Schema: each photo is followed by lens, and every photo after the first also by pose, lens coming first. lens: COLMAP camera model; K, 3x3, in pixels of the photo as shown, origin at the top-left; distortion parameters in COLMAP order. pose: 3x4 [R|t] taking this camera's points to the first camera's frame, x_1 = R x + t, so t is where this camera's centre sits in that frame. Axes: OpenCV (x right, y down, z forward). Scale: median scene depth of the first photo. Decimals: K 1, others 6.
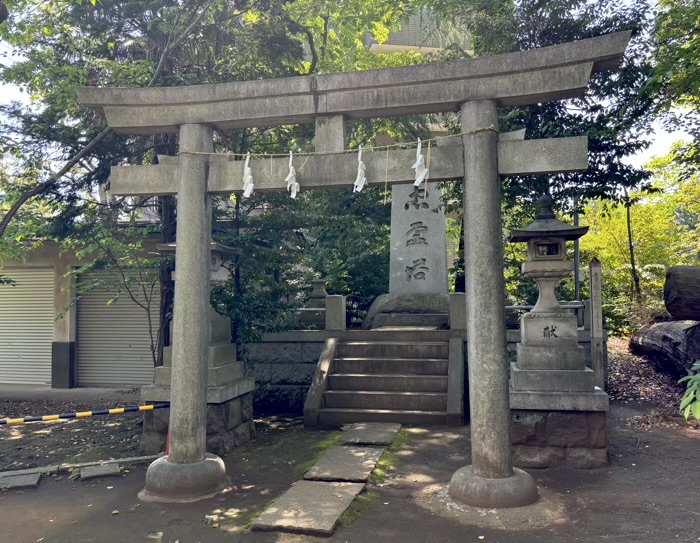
lens RADIAL K [[487.9, 0, 350.8], [0, 487.9, 289.1], [0, 0, 1]] dist [0.002247, 0.000366]
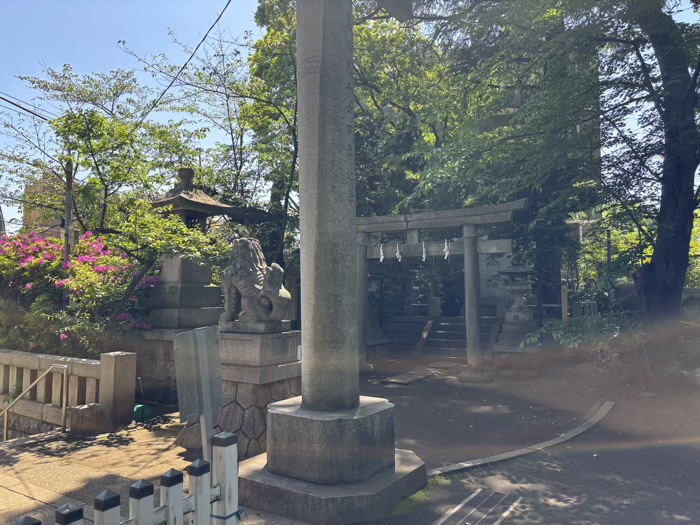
lens RADIAL K [[514.8, 0, 349.4], [0, 514.8, 265.6], [0, 0, 1]] dist [0.074920, -0.110952]
pose [[0.949266, -0.009510, -0.314330, 0.458001], [0.001350, 0.999657, -0.026167, -0.092757], [0.314471, 0.024415, 0.948953, -1.549418]]
